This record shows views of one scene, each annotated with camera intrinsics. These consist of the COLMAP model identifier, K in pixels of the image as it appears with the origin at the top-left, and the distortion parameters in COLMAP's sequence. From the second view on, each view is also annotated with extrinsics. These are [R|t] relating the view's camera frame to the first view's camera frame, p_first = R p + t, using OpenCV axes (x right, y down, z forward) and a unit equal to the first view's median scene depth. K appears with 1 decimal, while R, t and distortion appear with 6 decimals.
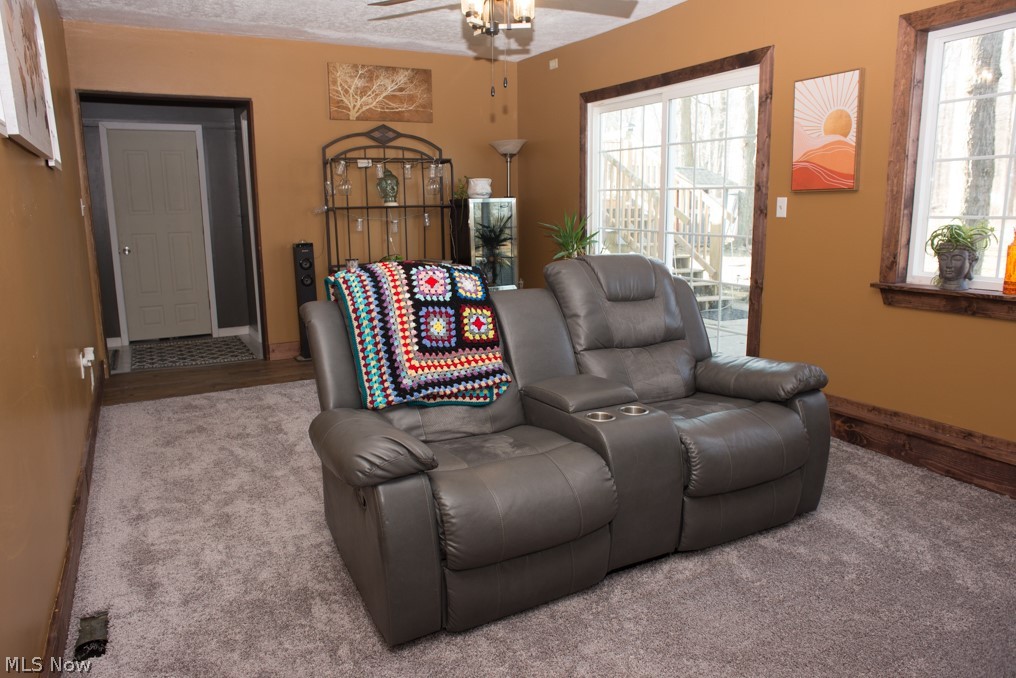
lens RADIAL K [[708.9, 0, 506.9], [0, 708.9, 337.1], [0, 0, 1]] dist [-0.040435, 0.001397]
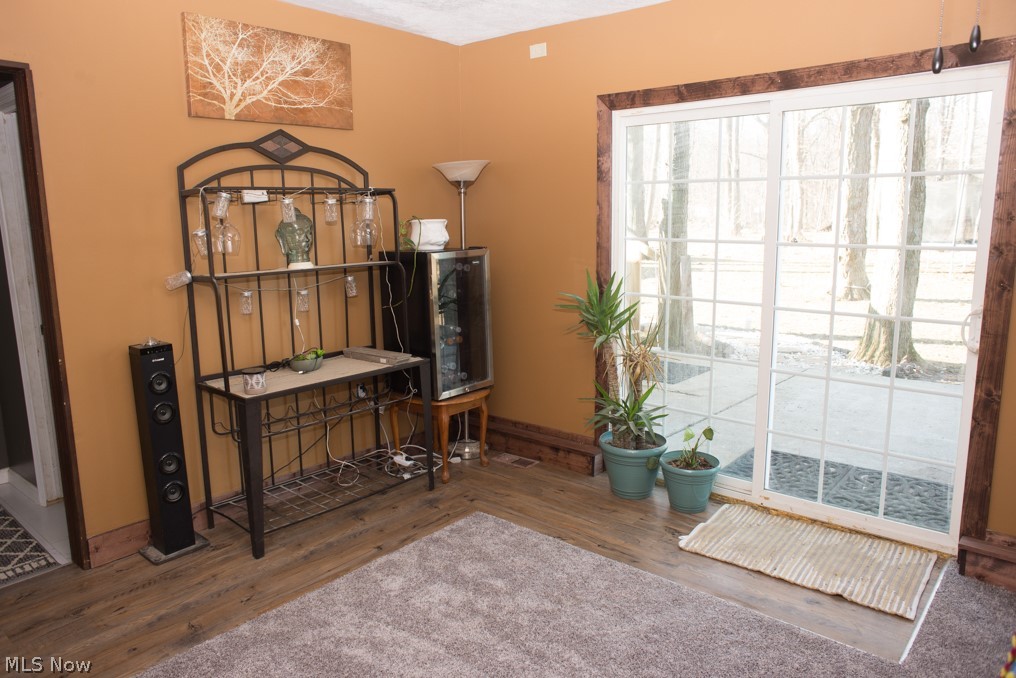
lens RADIAL K [[708.9, 0, 509.7], [0, 708.9, 340.3], [0, 0, 1]] dist [-0.040435, 0.001397]
pose [[0.922715, -0.070653, 0.378954, -0.234611], [0.078861, 0.996867, -0.006160, -0.110040], [-0.377331, 0.035569, 0.925395, 0.398601]]
